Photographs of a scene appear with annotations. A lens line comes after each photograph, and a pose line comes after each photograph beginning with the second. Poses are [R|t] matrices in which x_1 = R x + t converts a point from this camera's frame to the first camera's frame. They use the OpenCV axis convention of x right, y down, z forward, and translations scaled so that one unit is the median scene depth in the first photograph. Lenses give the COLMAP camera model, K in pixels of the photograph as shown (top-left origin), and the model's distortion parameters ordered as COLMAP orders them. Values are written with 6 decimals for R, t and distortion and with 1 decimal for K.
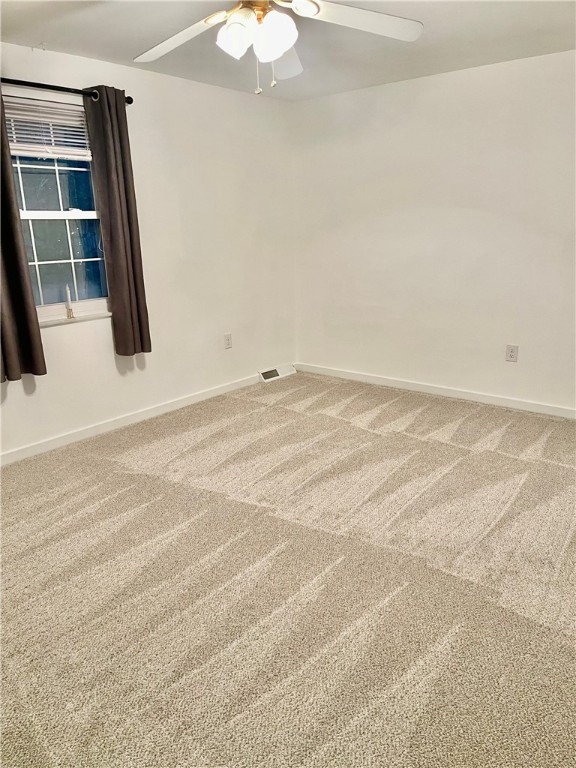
lens RADIAL K [[577.0, 0, 287.1], [0, 577.0, 385.3], [0, 0, 1]] dist [0.030583, -0.015357]
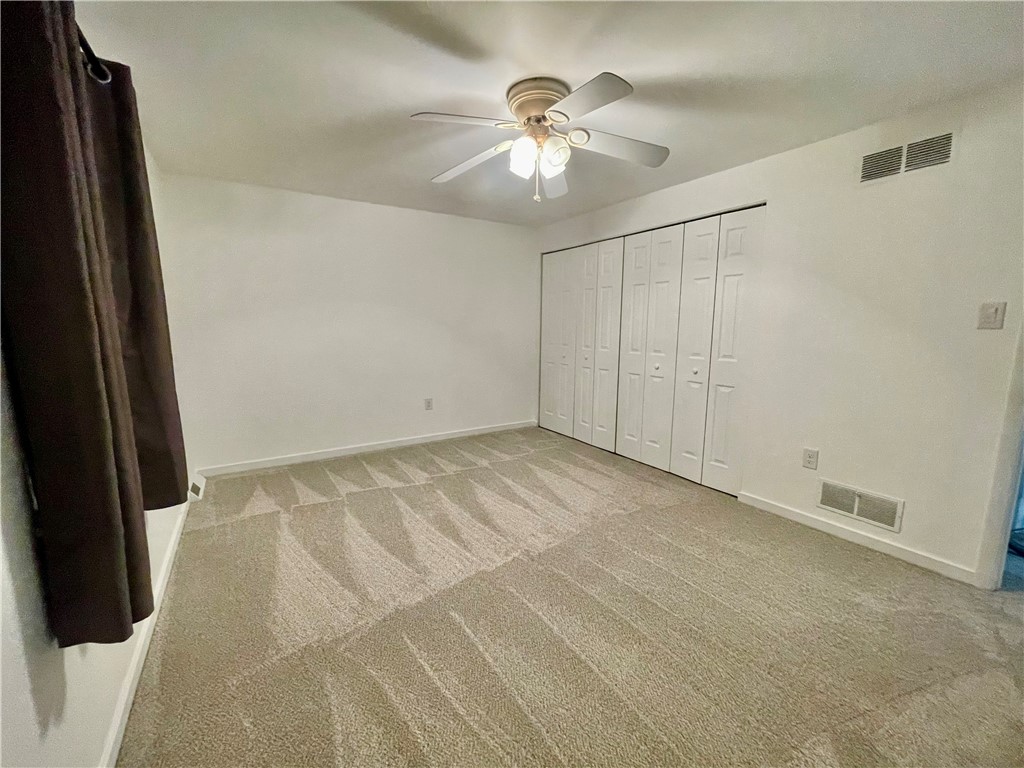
lens RADIAL K [[411.6, 0, 509.3], [0, 411.6, 382.3], [0, 0, 1]] dist [0.001269, 0.000083]
pose [[0.293272, -0.112519, 0.949384, -0.557287], [0.235921, 0.970856, 0.042186, -0.110499], [-0.926463, 0.211607, 0.311271, 0.505556]]
